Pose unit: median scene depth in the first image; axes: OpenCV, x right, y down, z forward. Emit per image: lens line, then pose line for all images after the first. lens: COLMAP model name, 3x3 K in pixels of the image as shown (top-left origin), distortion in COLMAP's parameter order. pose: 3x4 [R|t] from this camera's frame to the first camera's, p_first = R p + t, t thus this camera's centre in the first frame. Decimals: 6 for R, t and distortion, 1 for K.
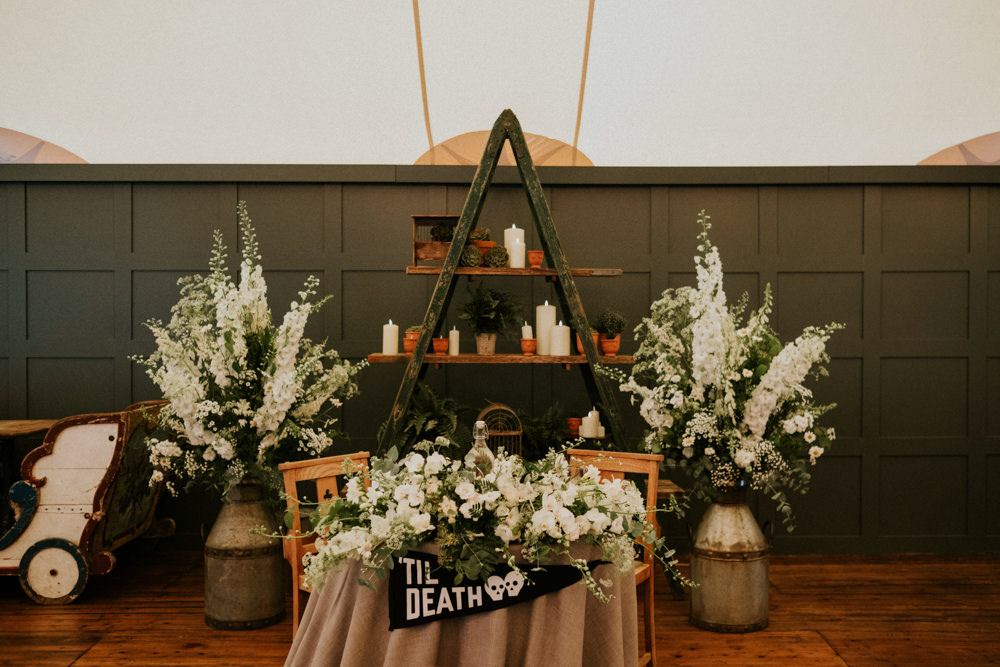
lens RADIAL K [[994.4, 0, 521.4], [0, 994.4, 319.0], [0, 0, 1]] dist [-0.018785, 0.029381]
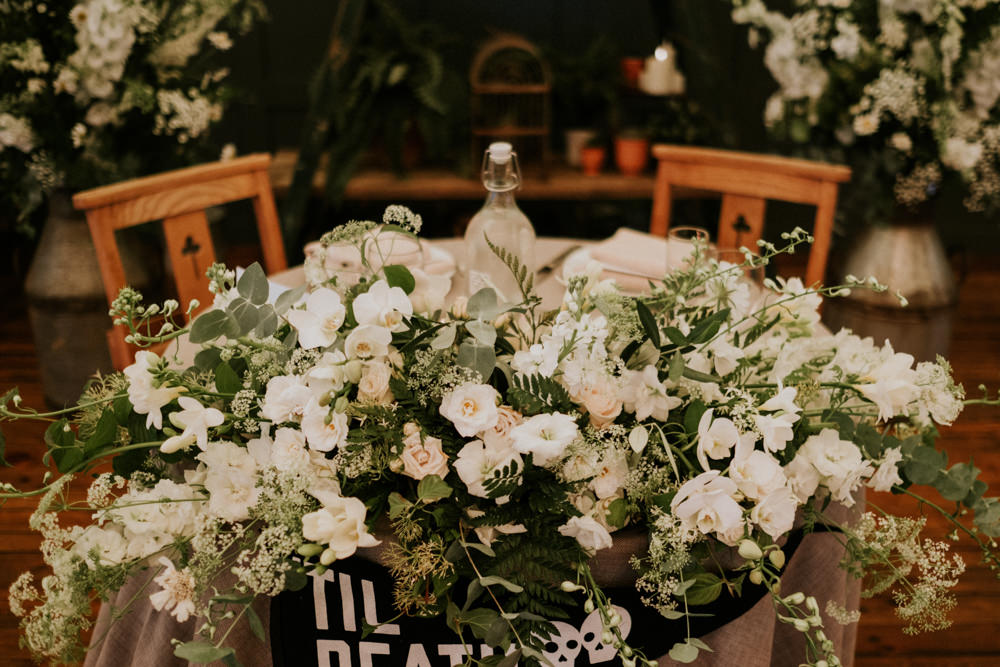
lens RADIAL K [[994.4, 0, 521.4], [0, 994.4, 319.0], [0, 0, 1]] dist [-0.018785, 0.029381]
pose [[0.999900, 0.001788, 0.014015, -0.028884], [-0.007154, 0.919469, 0.393099, 0.008901], [-0.012183, -0.393160, 0.919390, 0.462565]]
